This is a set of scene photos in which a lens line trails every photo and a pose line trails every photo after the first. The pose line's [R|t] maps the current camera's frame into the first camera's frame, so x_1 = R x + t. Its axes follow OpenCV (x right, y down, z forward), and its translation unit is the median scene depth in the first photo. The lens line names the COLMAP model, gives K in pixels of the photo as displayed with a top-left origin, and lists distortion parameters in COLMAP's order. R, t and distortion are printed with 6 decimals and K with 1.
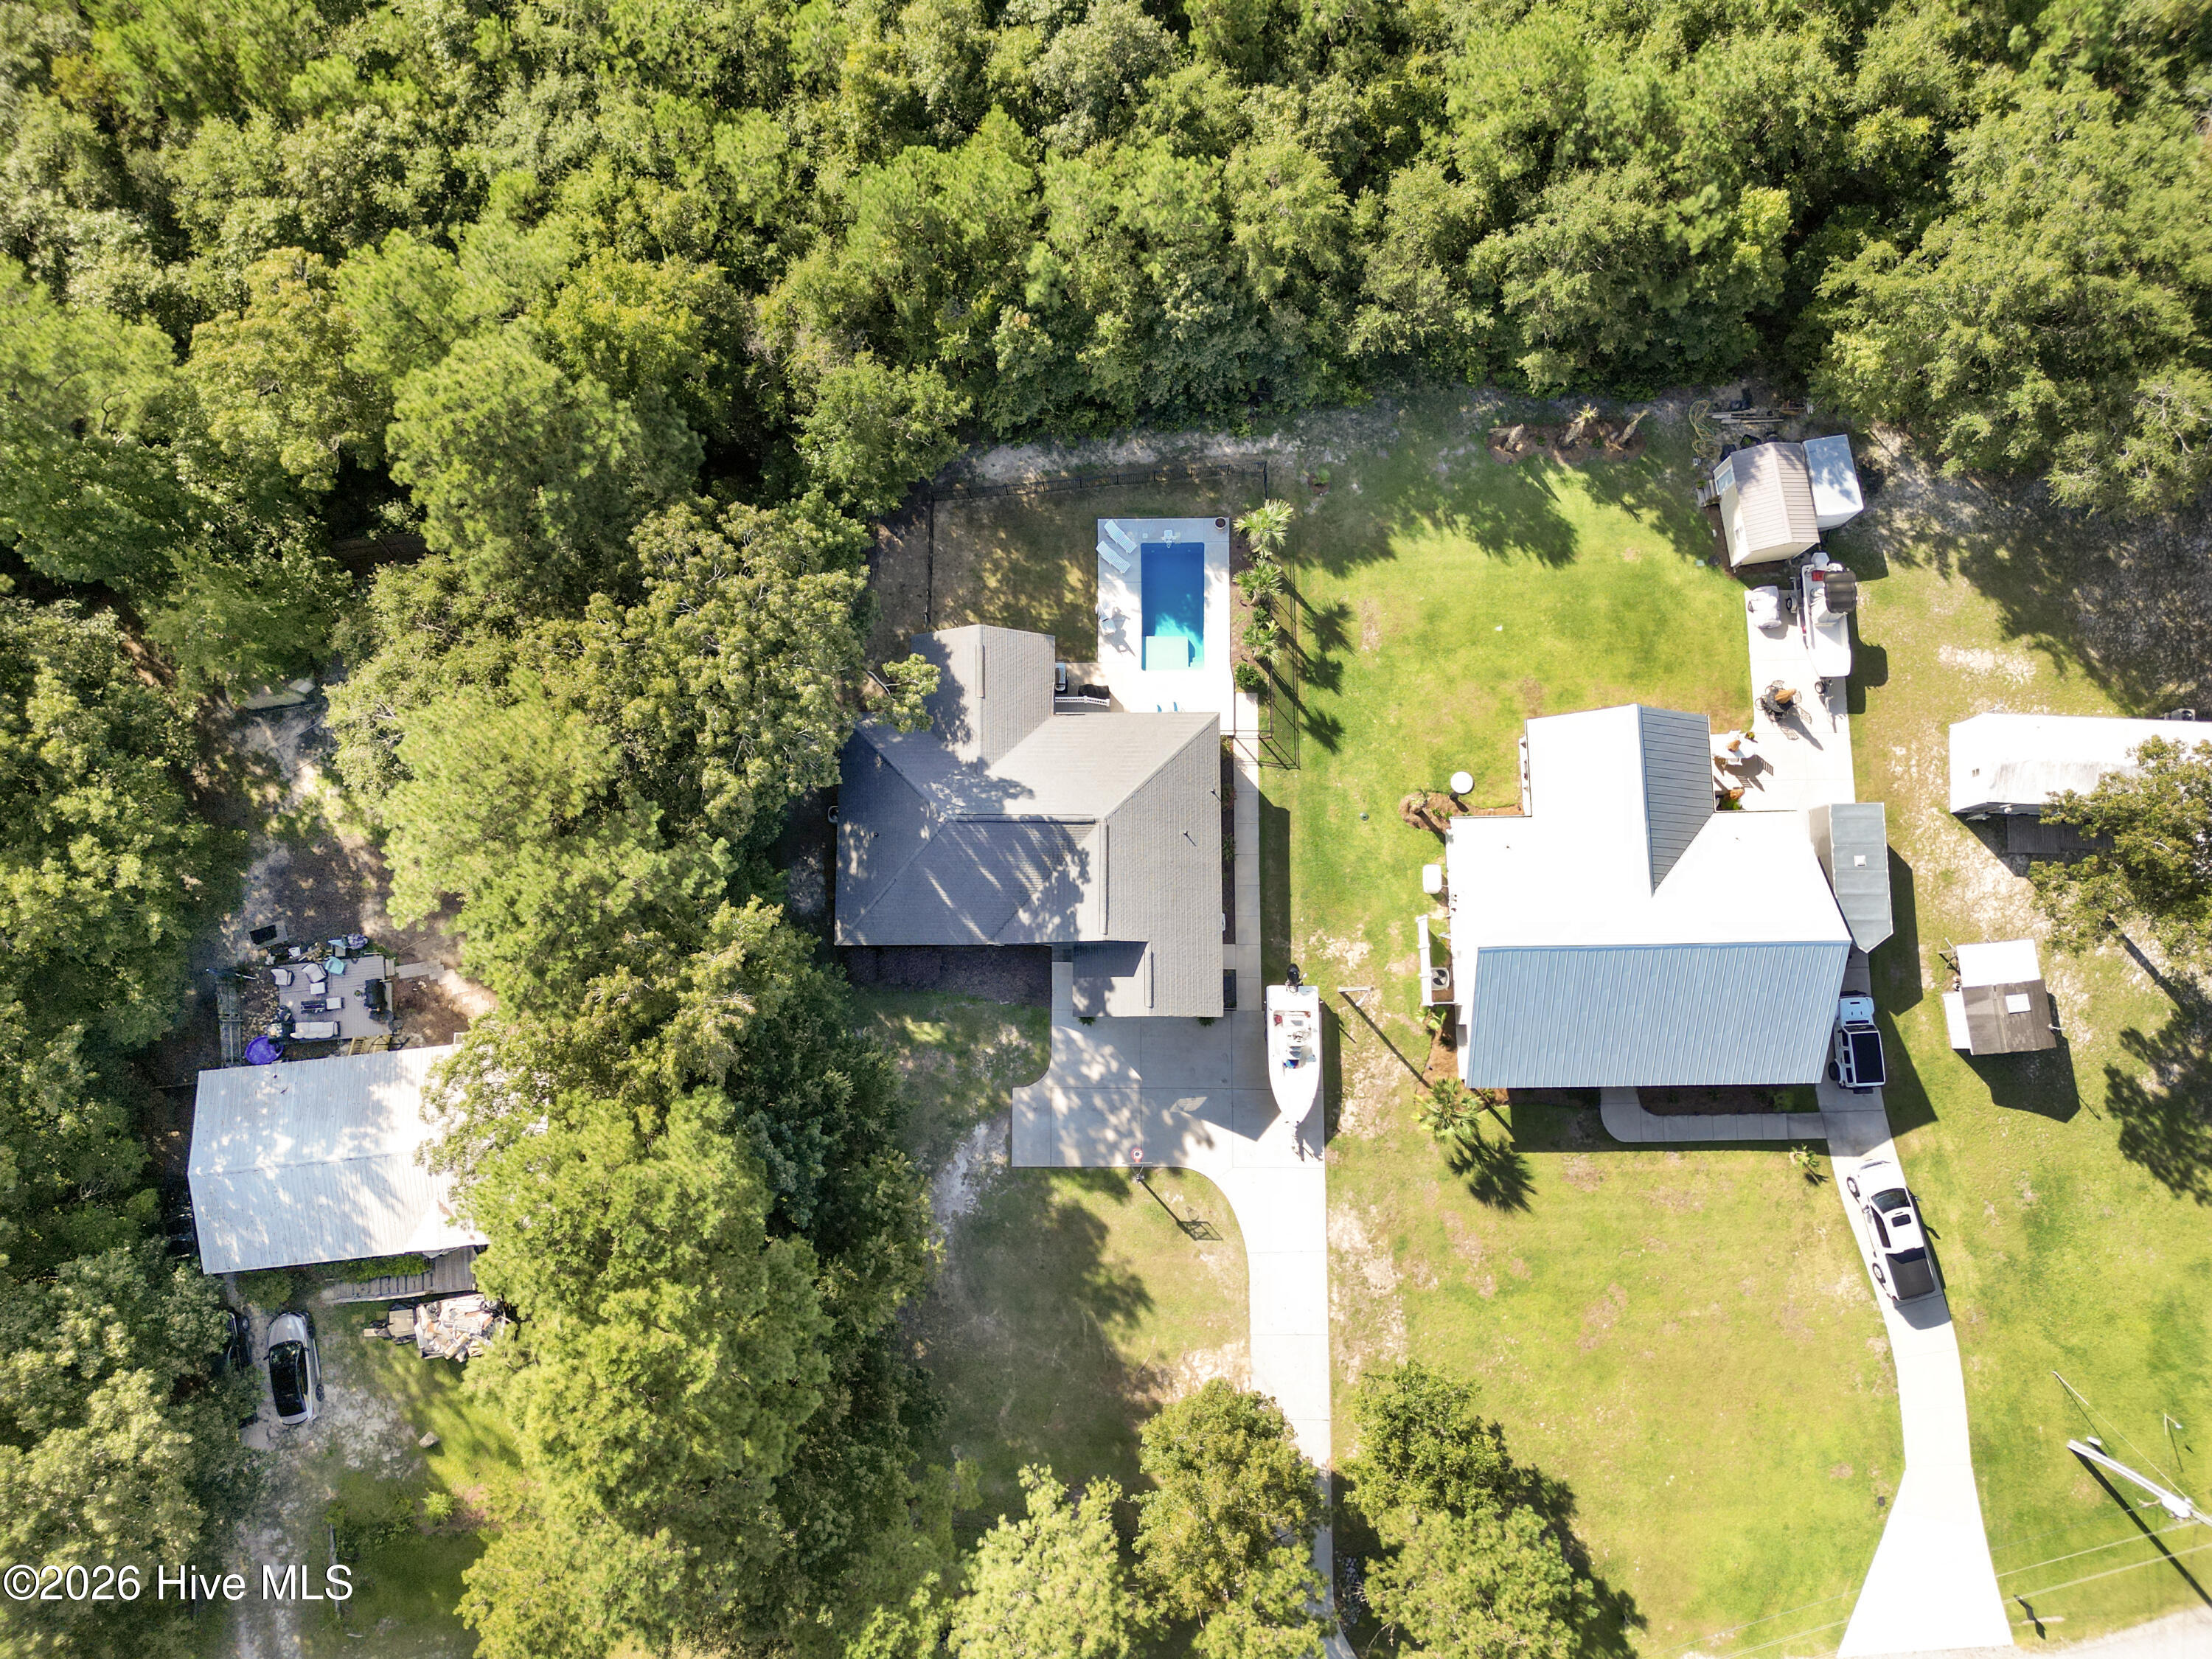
lens RADIAL K [[1560.3, 0, 1081.3], [0, 1560.3, 852.7], [0, 0, 1]] dist [0.051585, -0.043464]
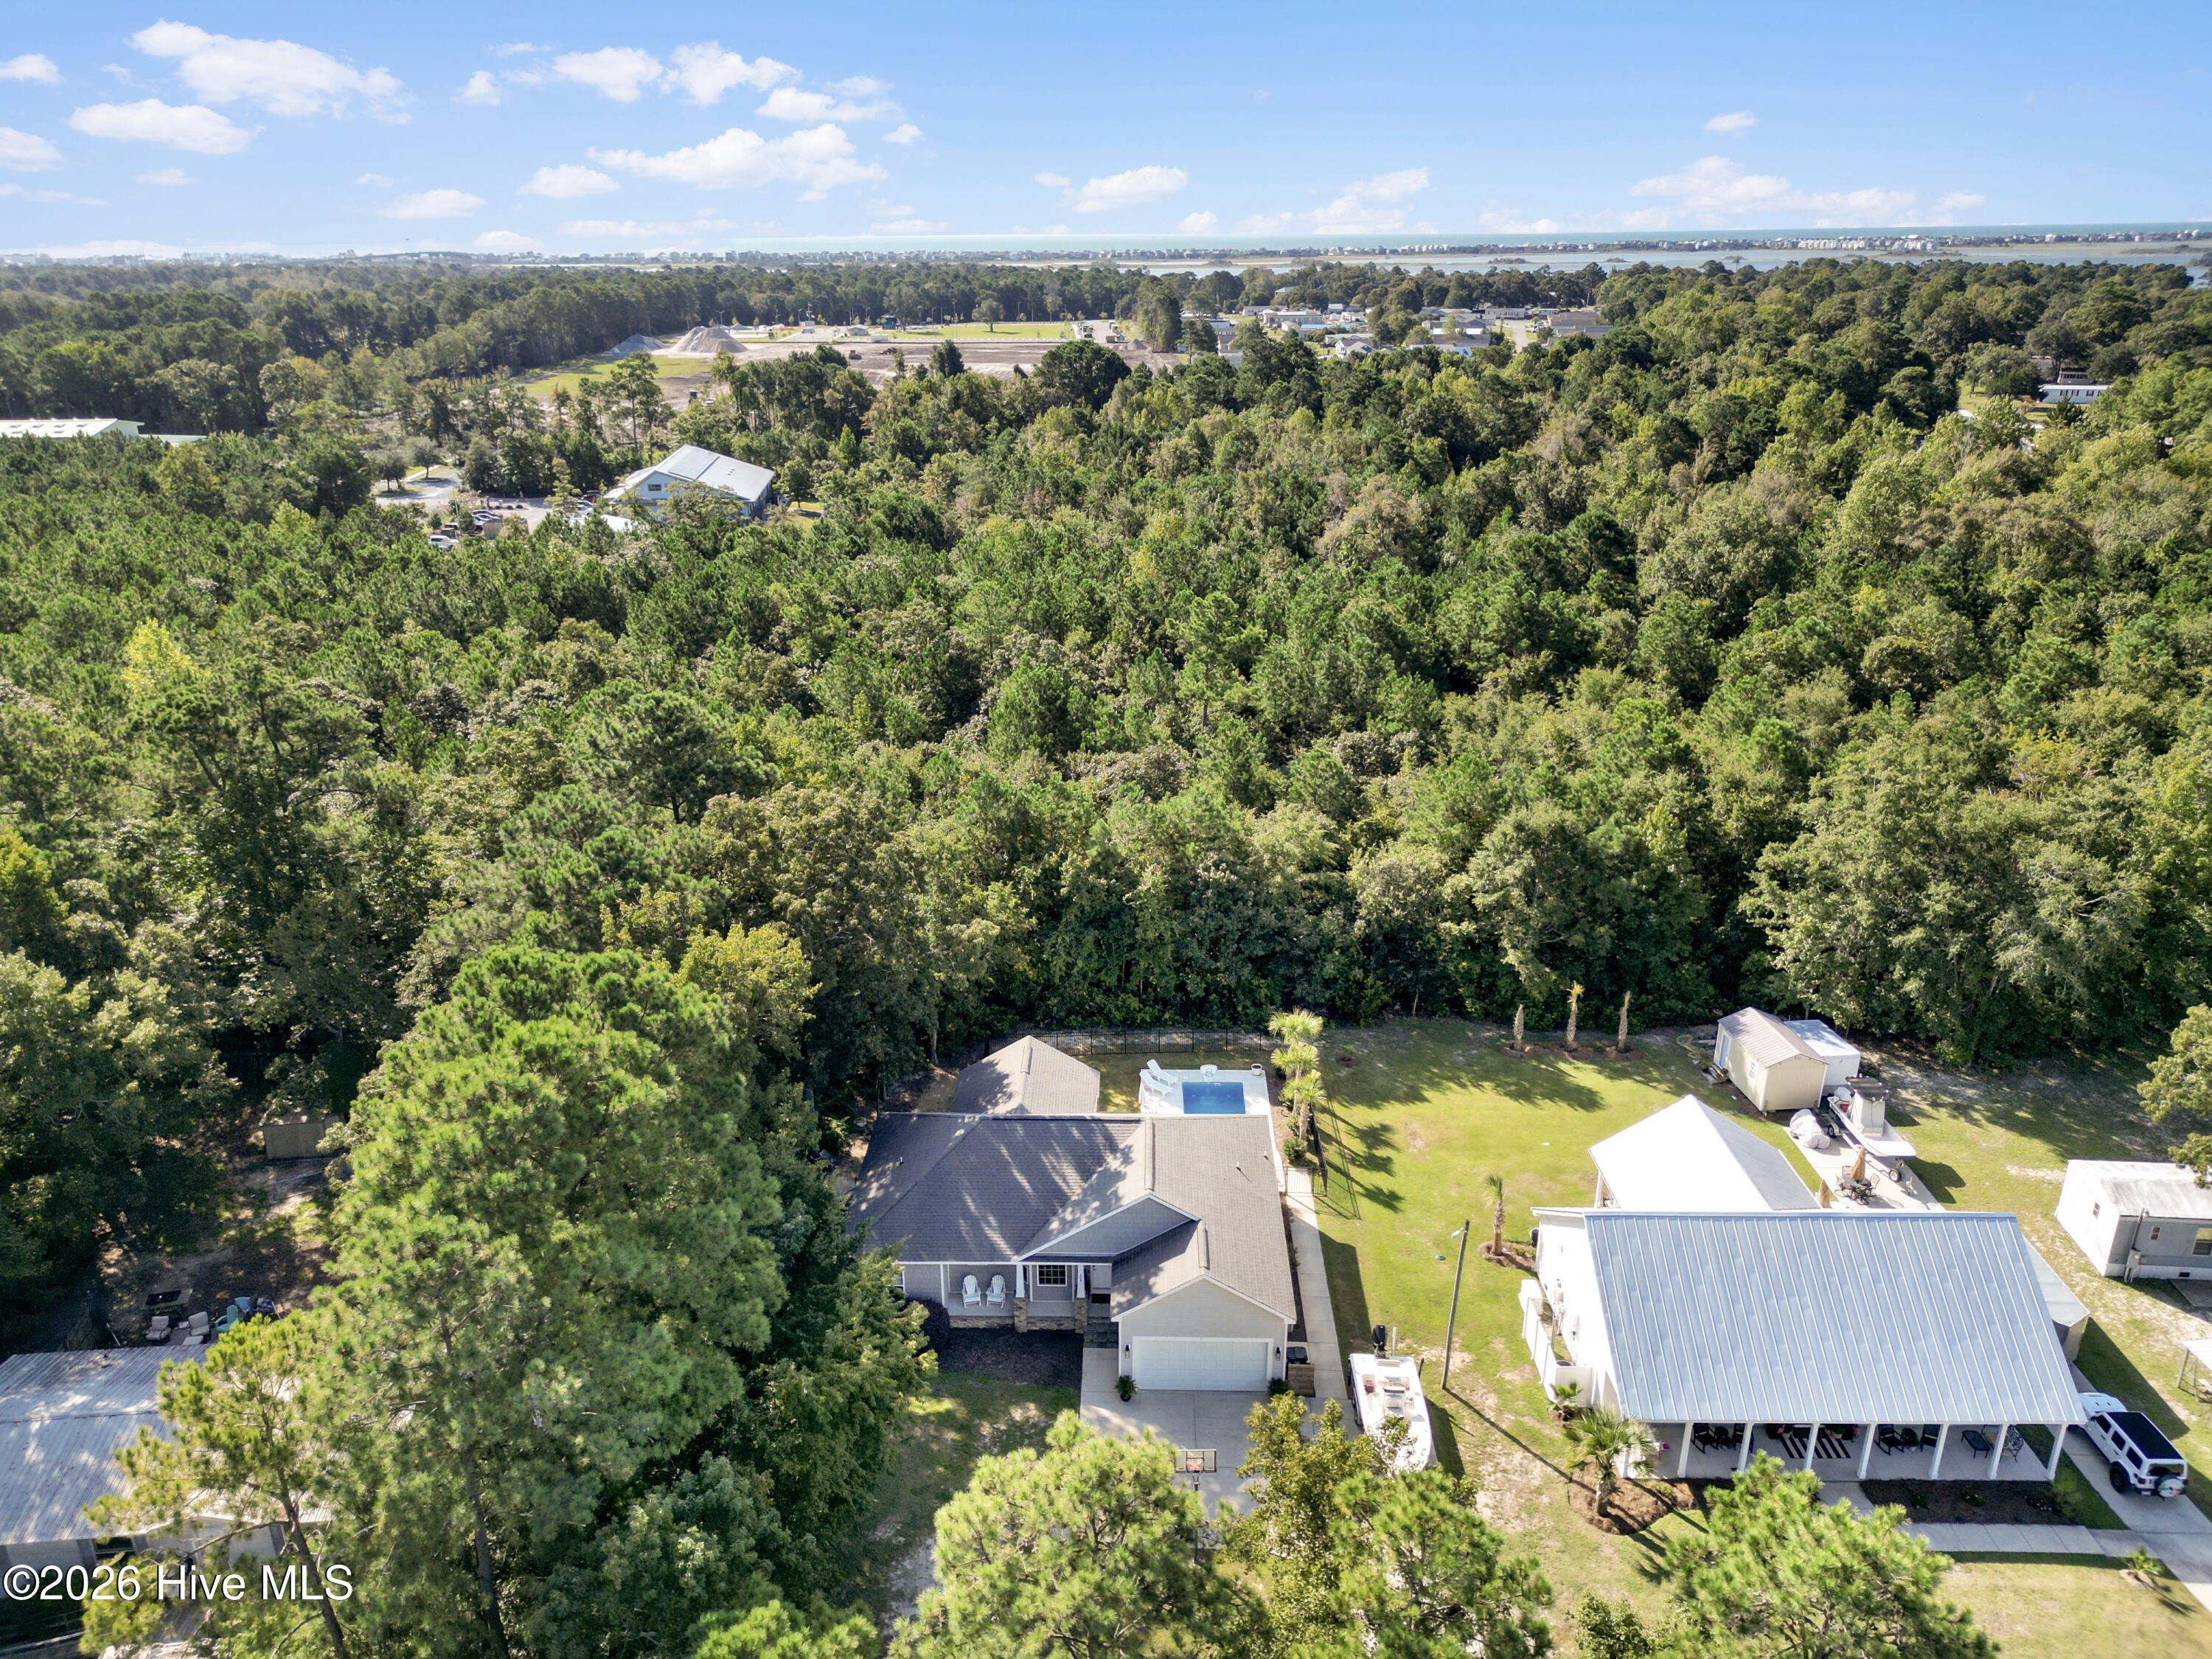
lens RADIAL K [[1560.3, 0, 1095.5], [0, 1560.3, 825.6], [0, 0, 1]] dist [0.051585, -0.043464]
pose [[0.999479, 0.020318, -0.025080, 0.002003], [-0.031645, 0.463687, -0.885434, 0.674782], [-0.006361, 0.885766, 0.464088, 0.374198]]
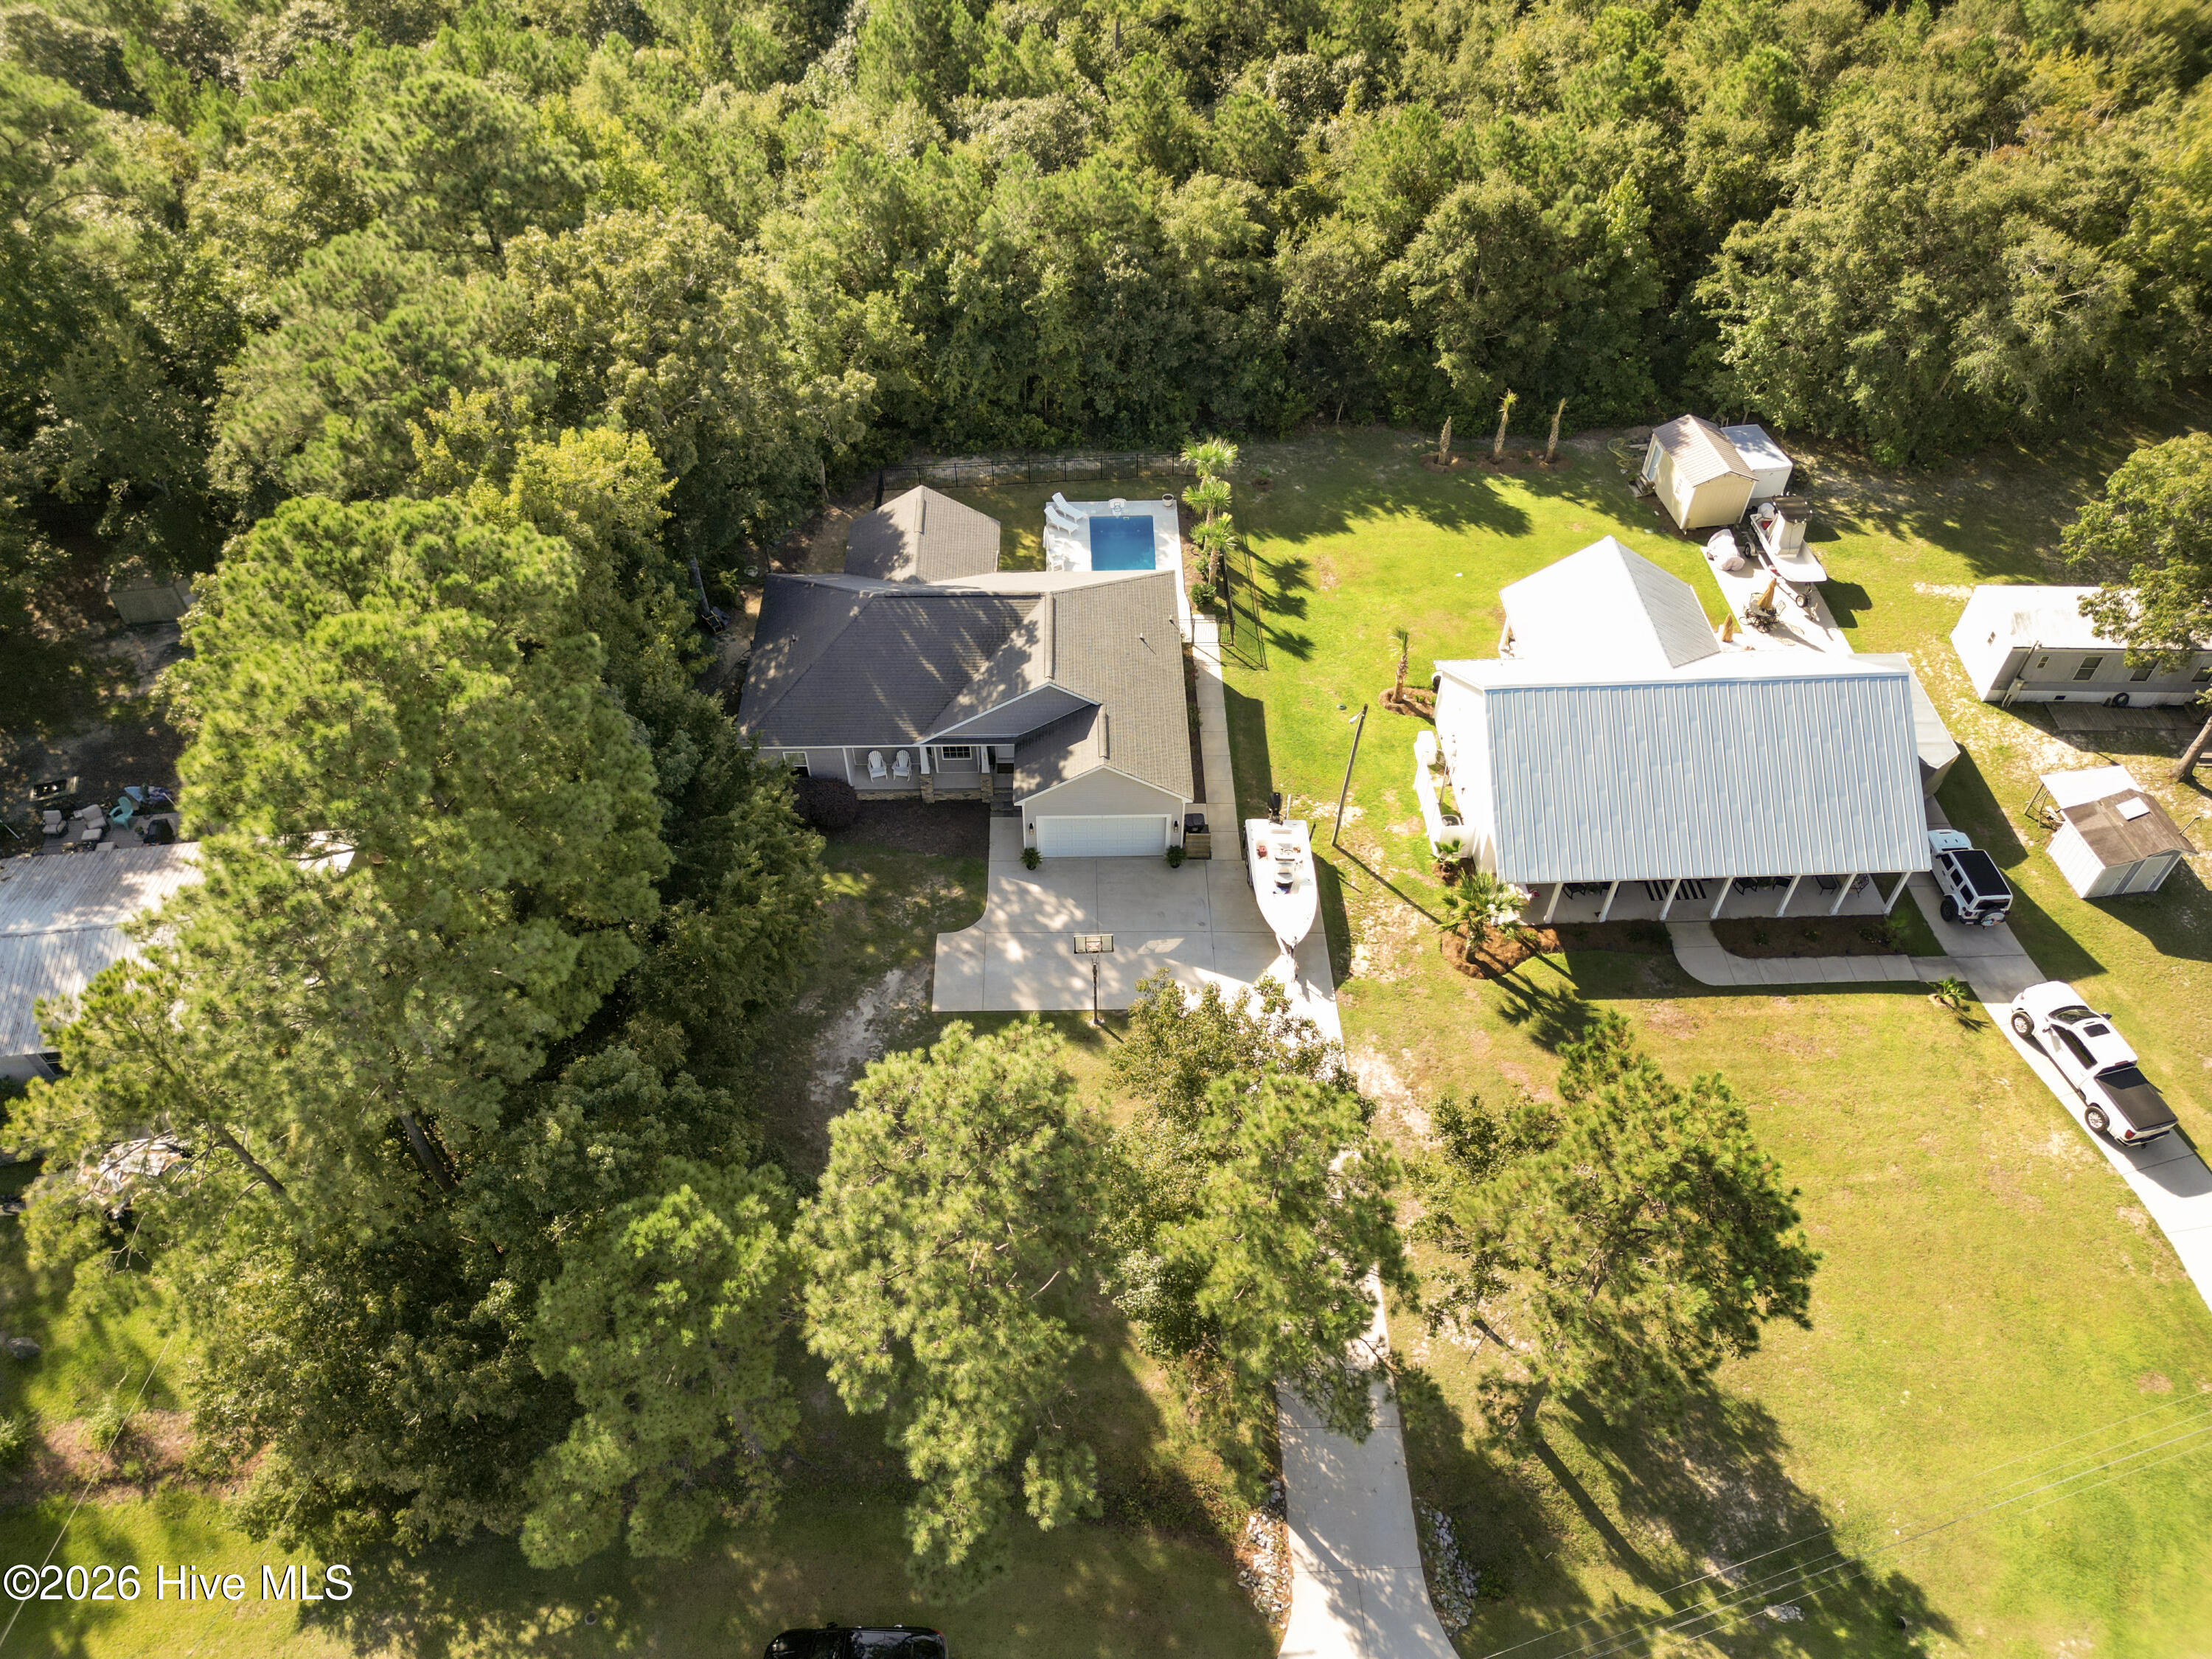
lens RADIAL K [[1560.3, 0, 1102.5], [0, 1560.3, 845.3], [0, 0, 1]] dist [0.051585, -0.043464]
pose [[0.999664, -0.004627, 0.025514, 0.019823], [0.018706, 0.810076, -0.586026, 0.577426], [-0.017956, 0.586306, 0.809890, 0.325894]]
